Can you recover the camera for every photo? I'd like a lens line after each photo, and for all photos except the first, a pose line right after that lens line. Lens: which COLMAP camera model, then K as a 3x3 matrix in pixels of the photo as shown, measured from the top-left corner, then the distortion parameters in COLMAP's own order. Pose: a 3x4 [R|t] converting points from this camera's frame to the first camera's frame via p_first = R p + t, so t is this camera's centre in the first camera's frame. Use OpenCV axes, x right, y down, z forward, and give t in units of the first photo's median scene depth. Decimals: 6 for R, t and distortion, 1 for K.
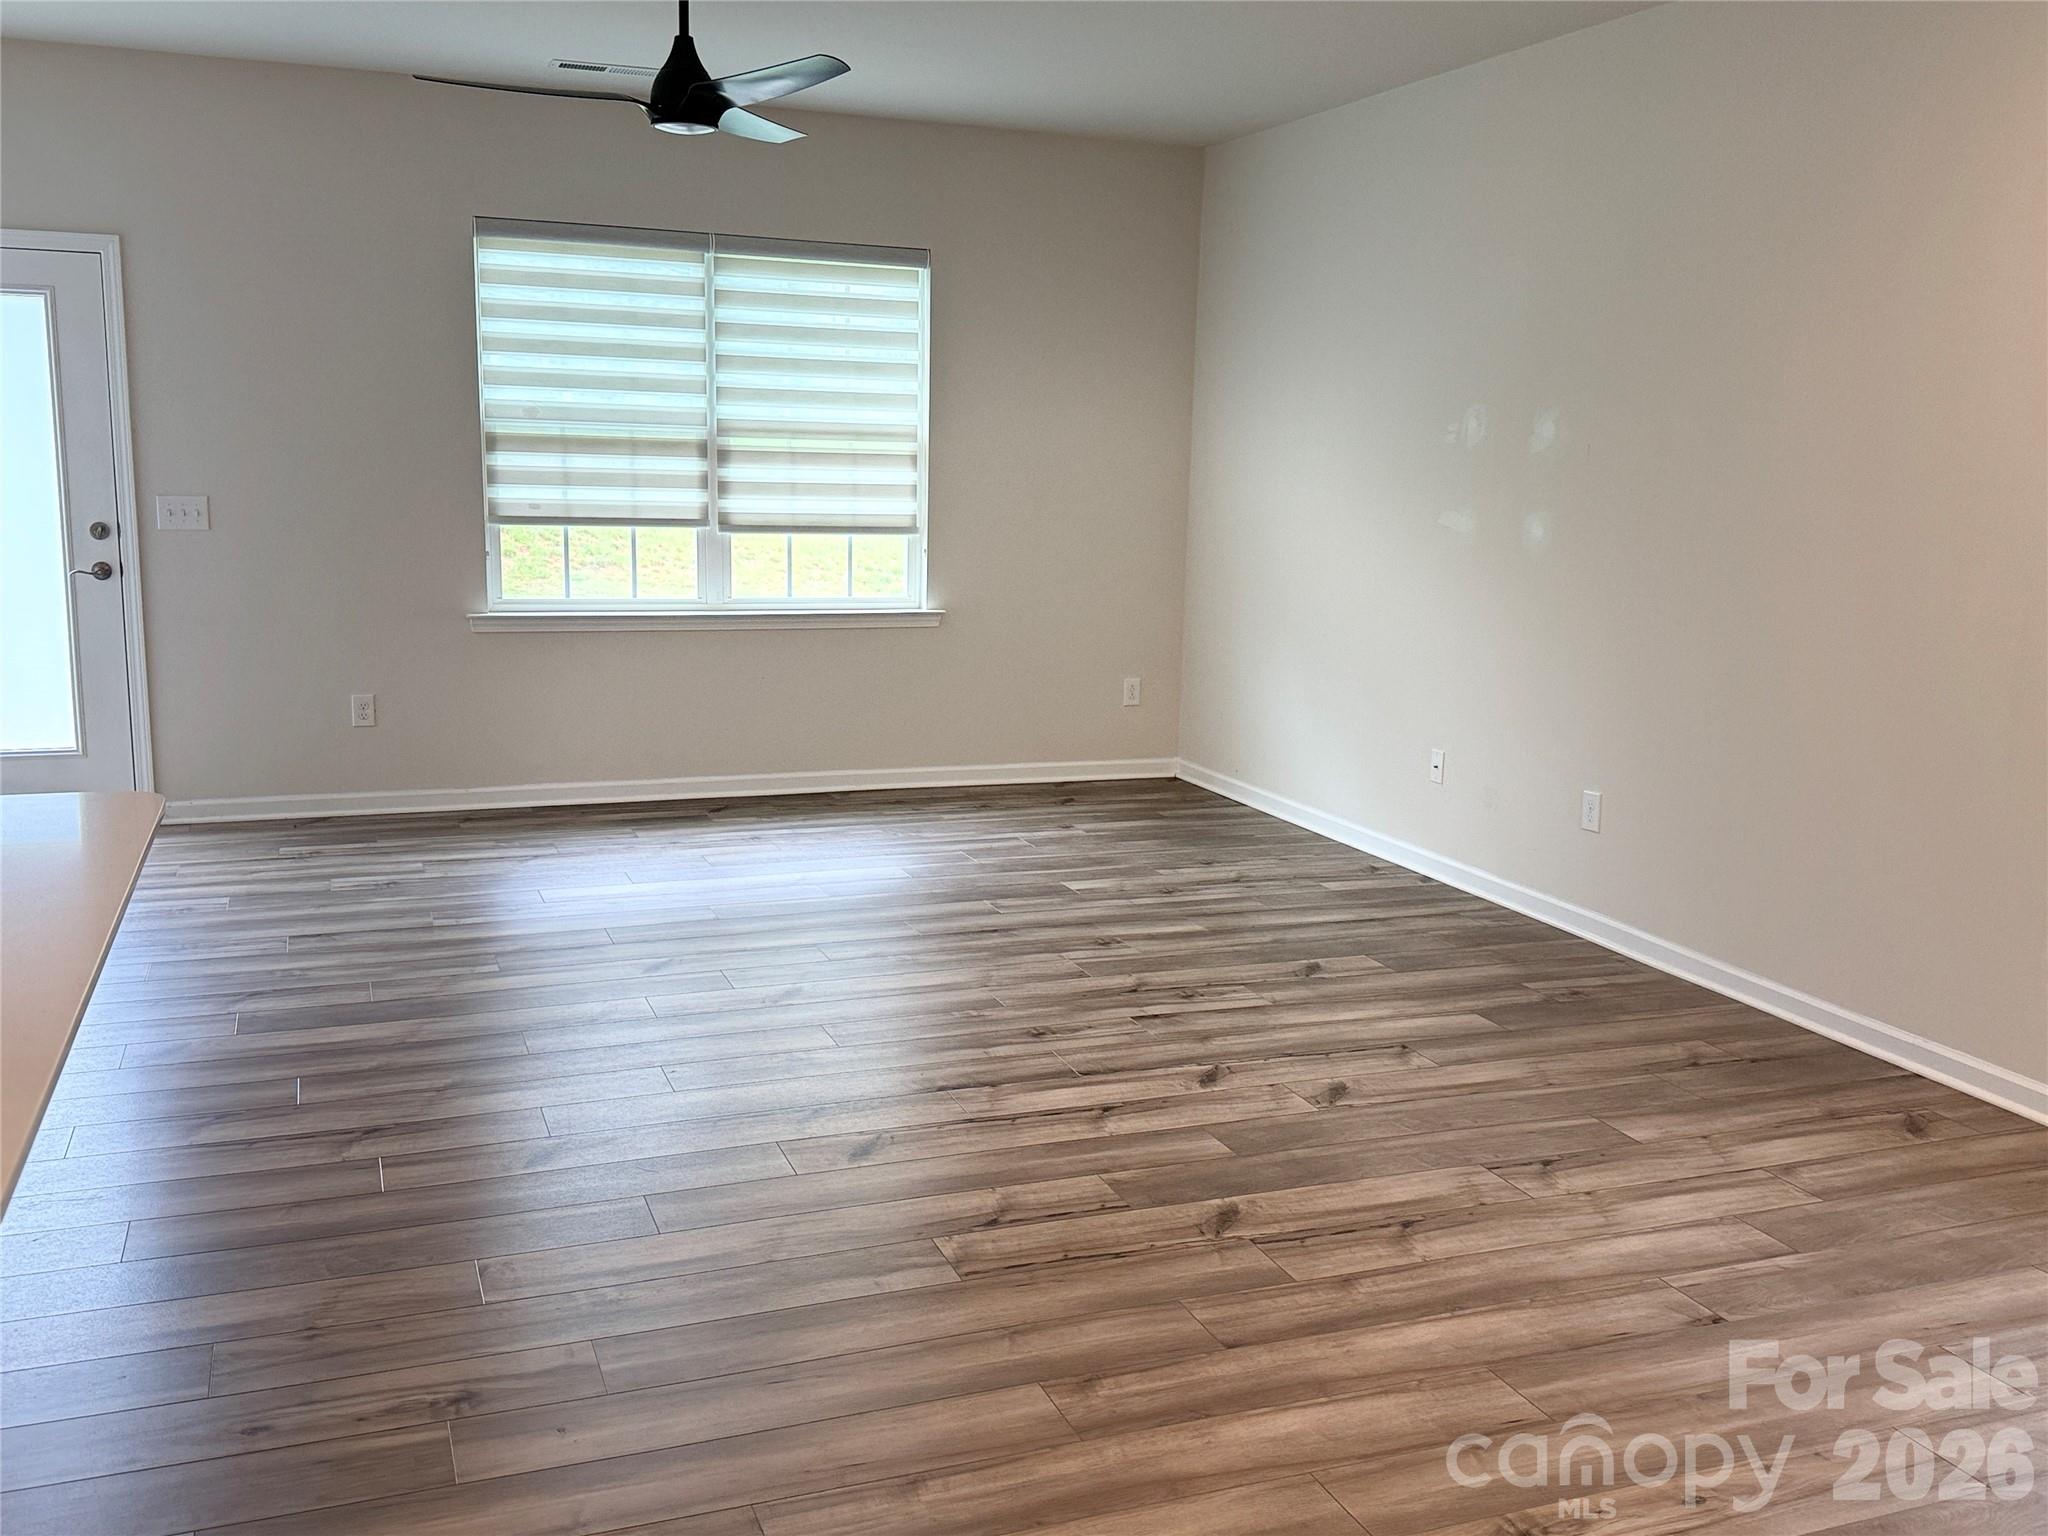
lens RADIAL K [[1780.6, 0, 1012.7], [0, 1780.6, 778.6], [0, 0, 1]] dist [0.124889, -0.230199]
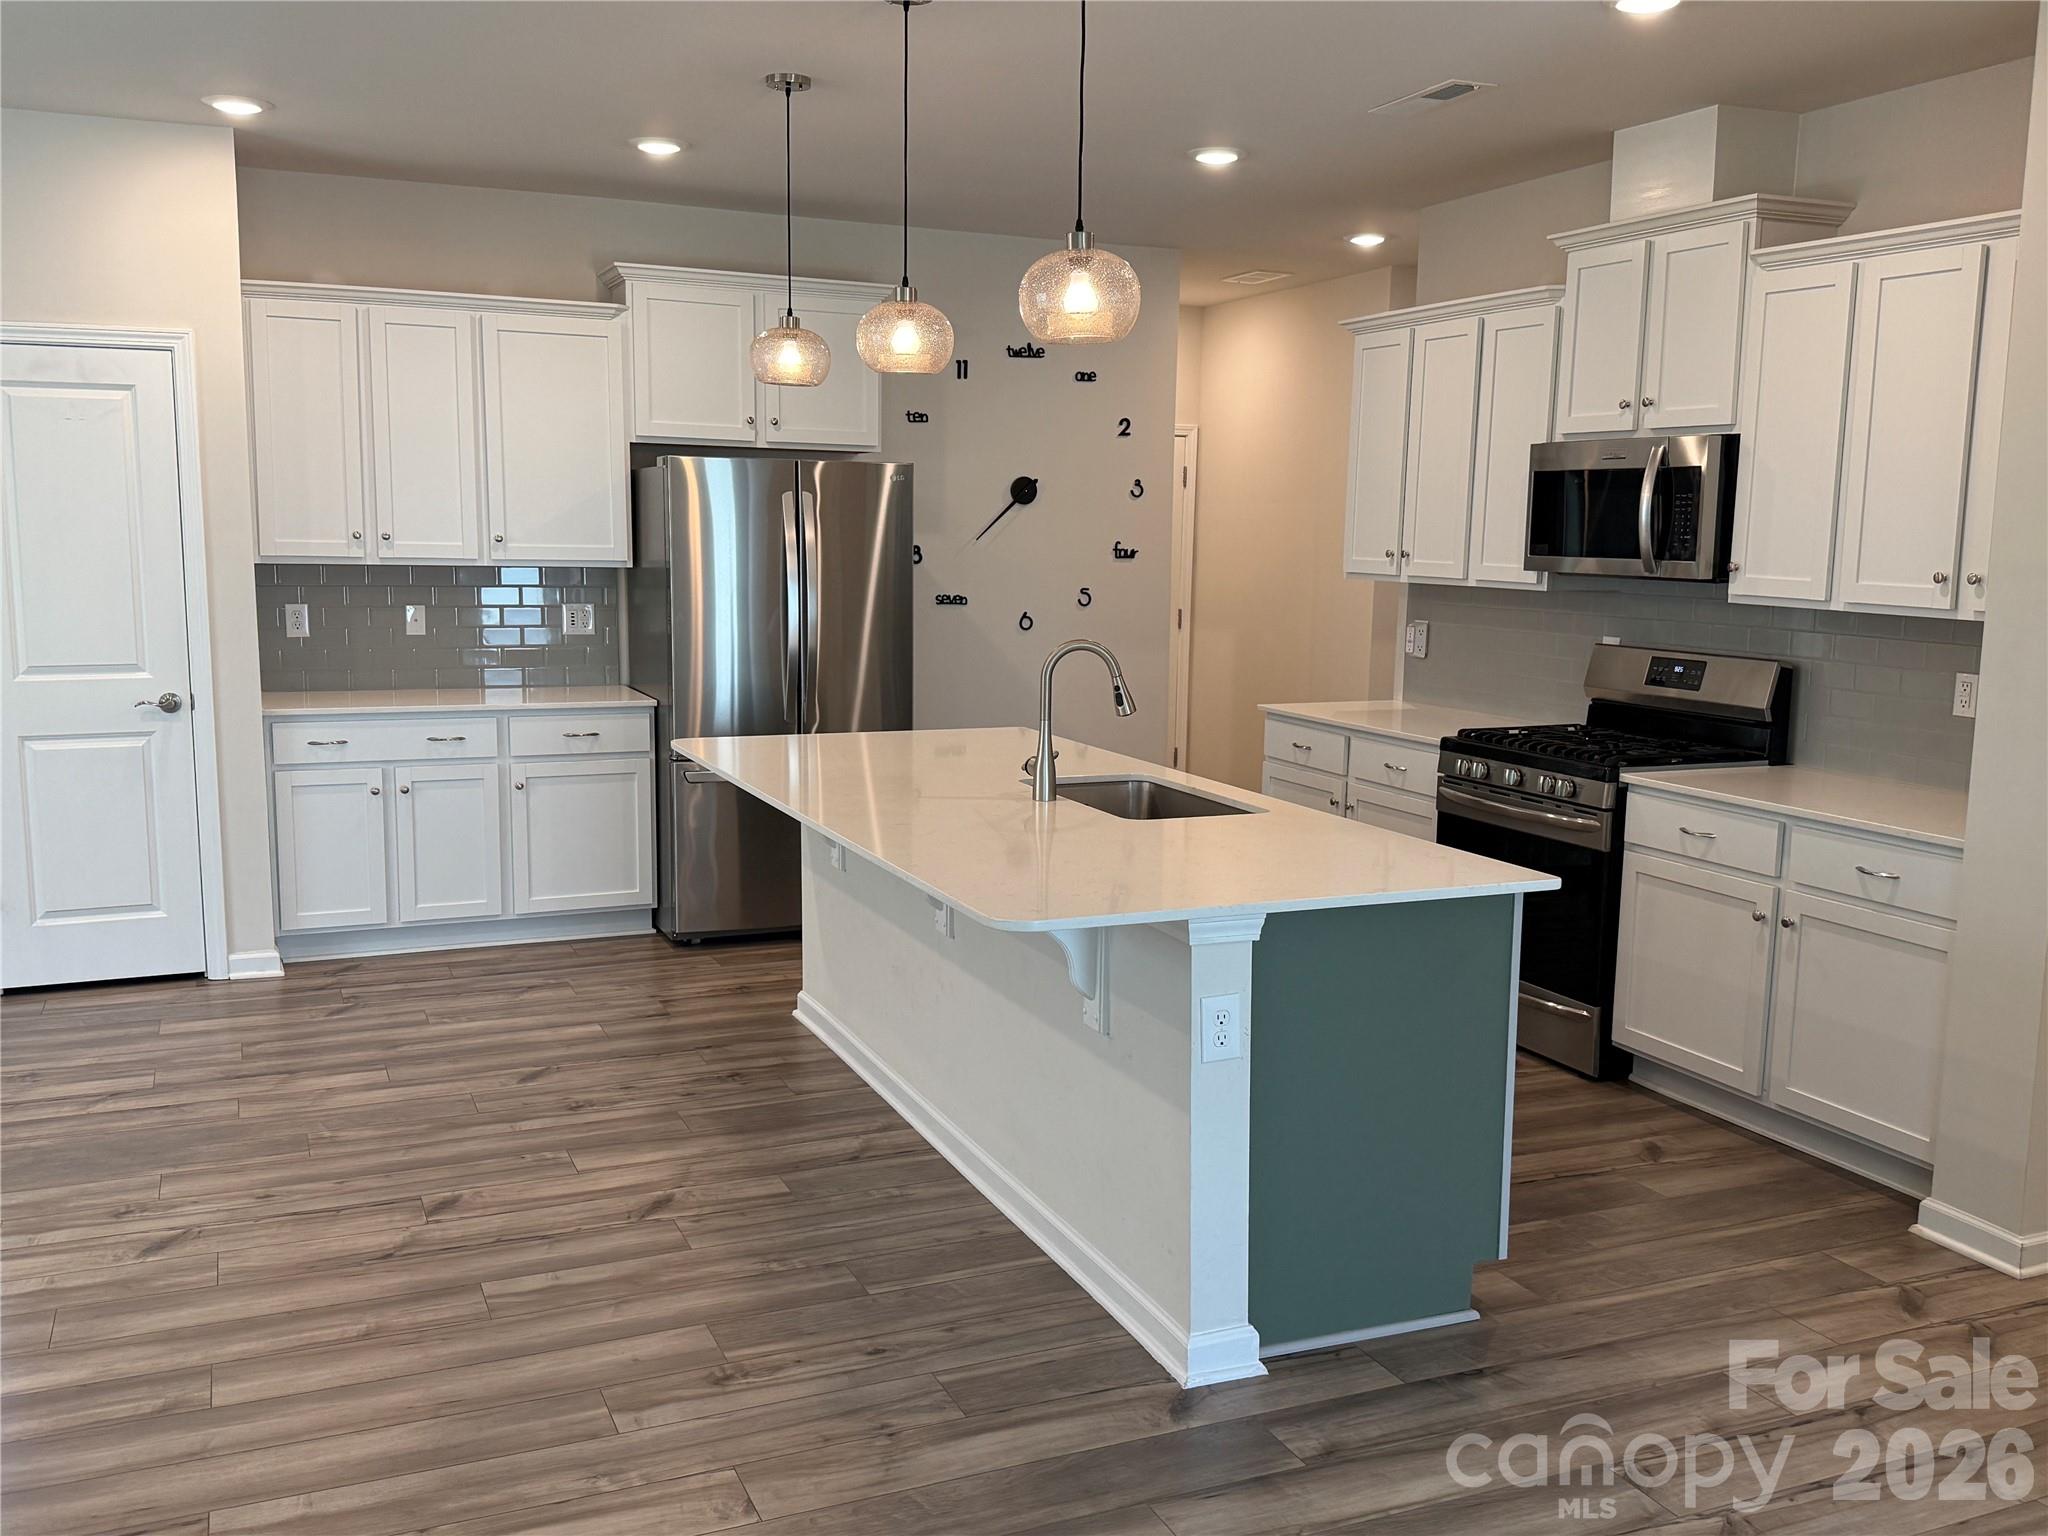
lens RADIAL K [[1780.6, 0, 1025.9], [0, 1780.6, 765.4], [0, 0, 1]] dist [0.124889, -0.230199]
pose [[-0.998533, -0.023551, -0.048762, -0.278808], [-0.037901, 0.947100, 0.318693, -0.273377], [0.038676, 0.320074, -0.946603, 1.281983]]
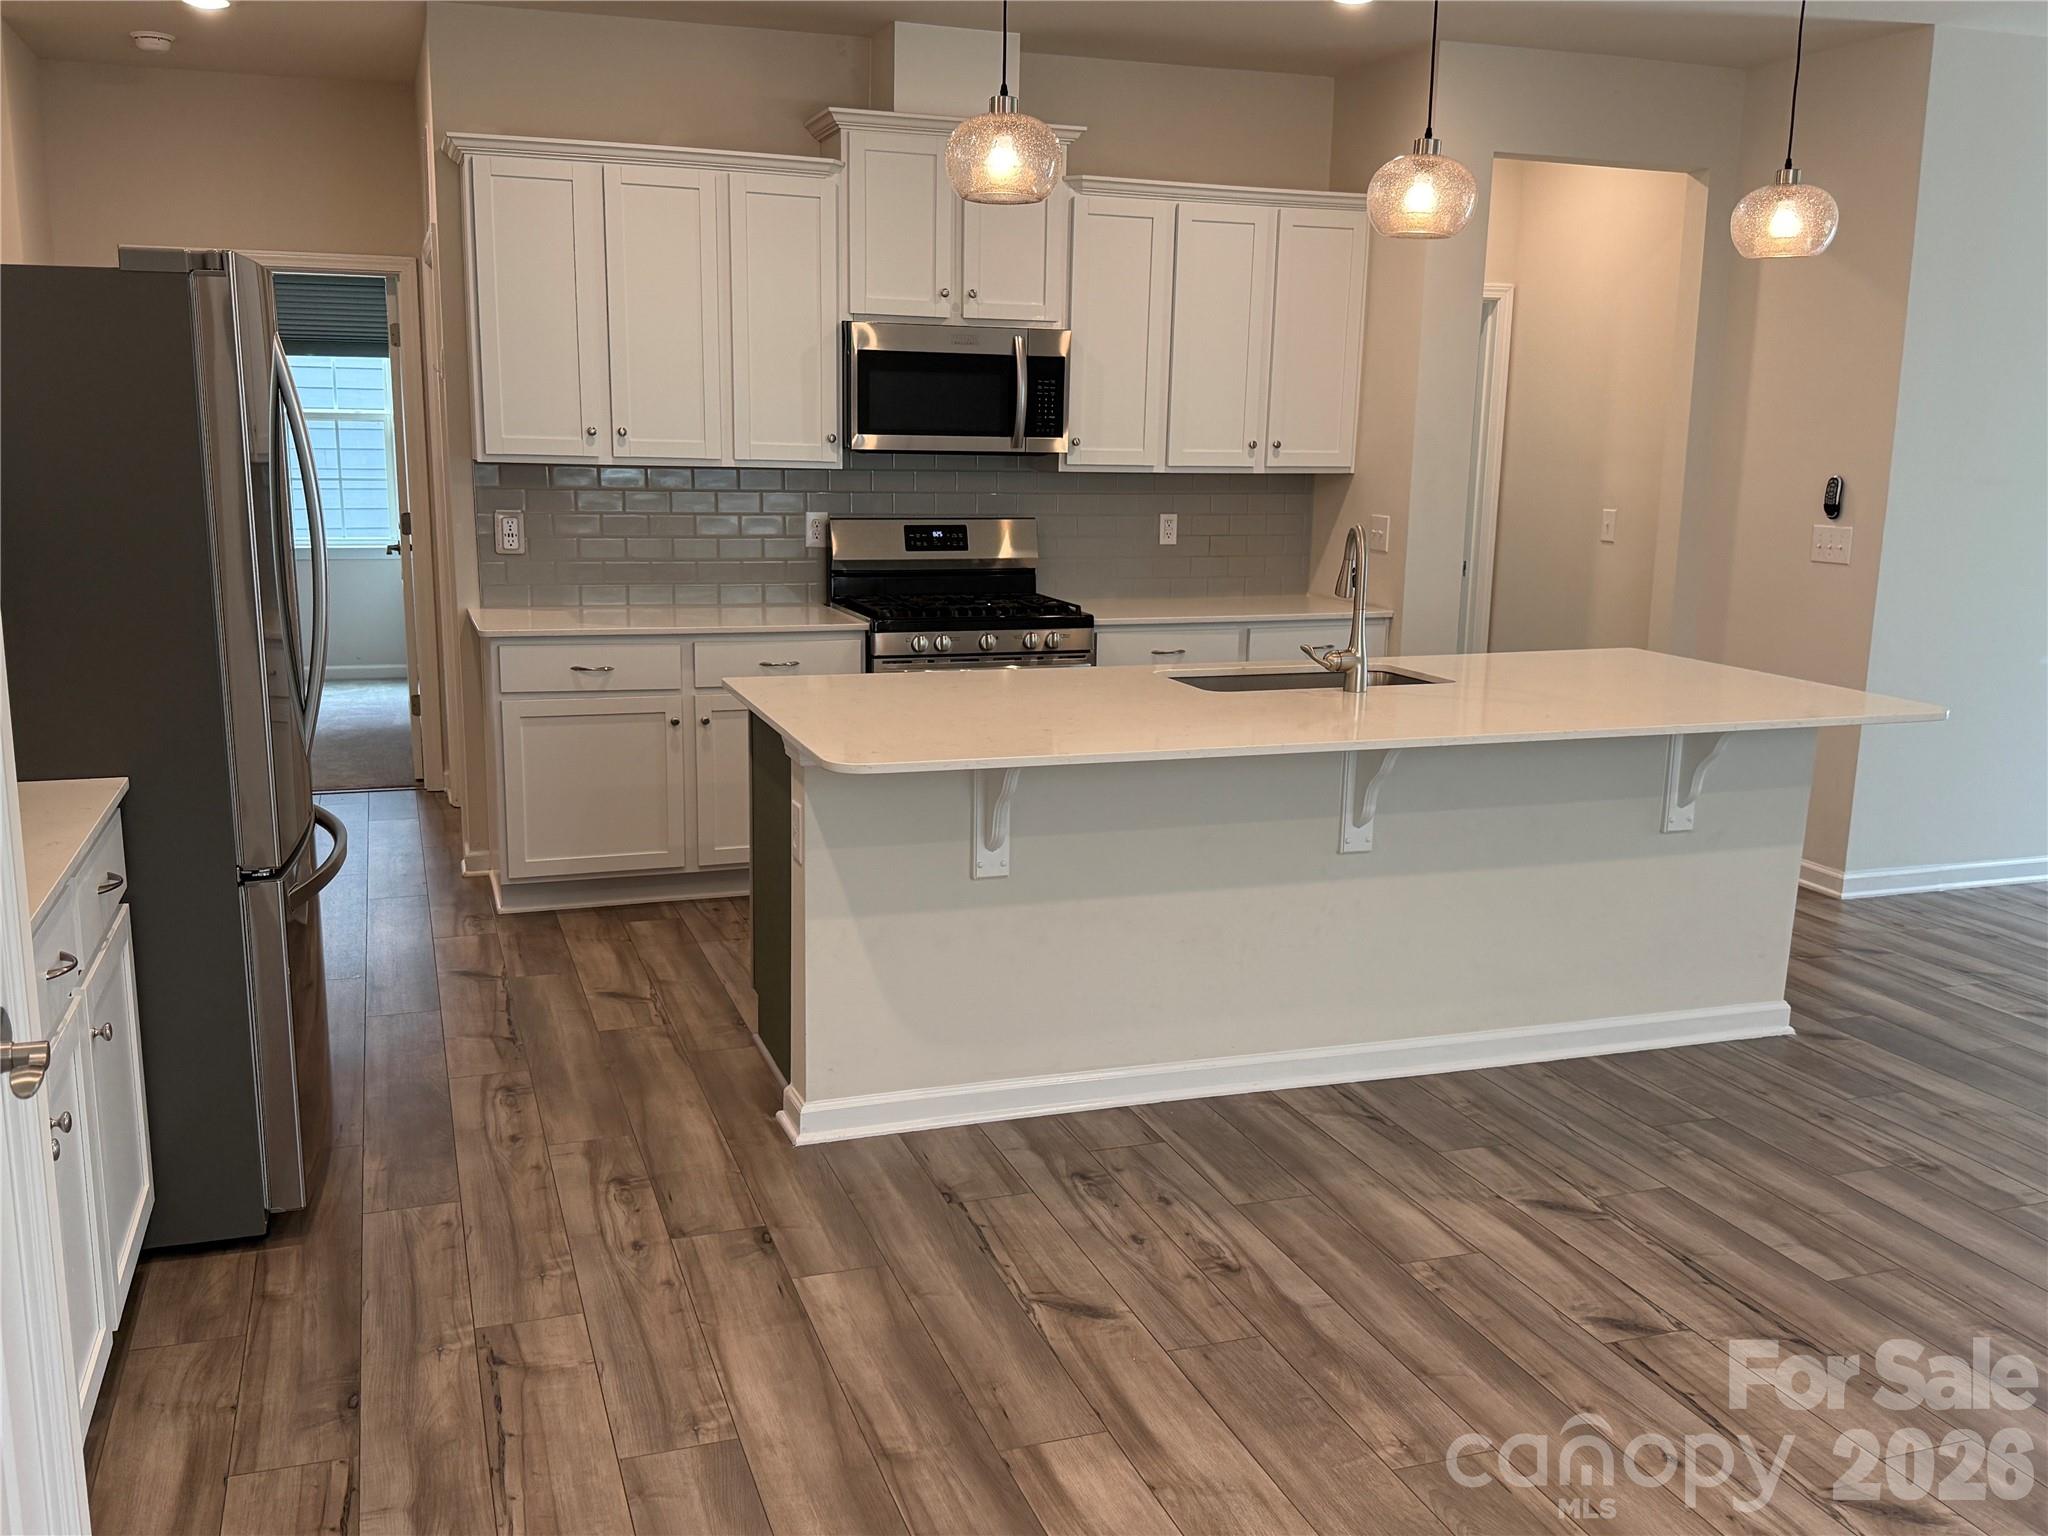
lens RADIAL K [[1780.6, 0, 1021.0], [0, 1780.6, 773.4], [0, 0, 1]] dist [0.124889, -0.230199]
pose [[-0.024782, 0.175431, -0.984180, 0.649717], [-0.203975, 0.962884, 0.176772, -0.030147], [0.978662, 0.205128, 0.011922, 0.157318]]
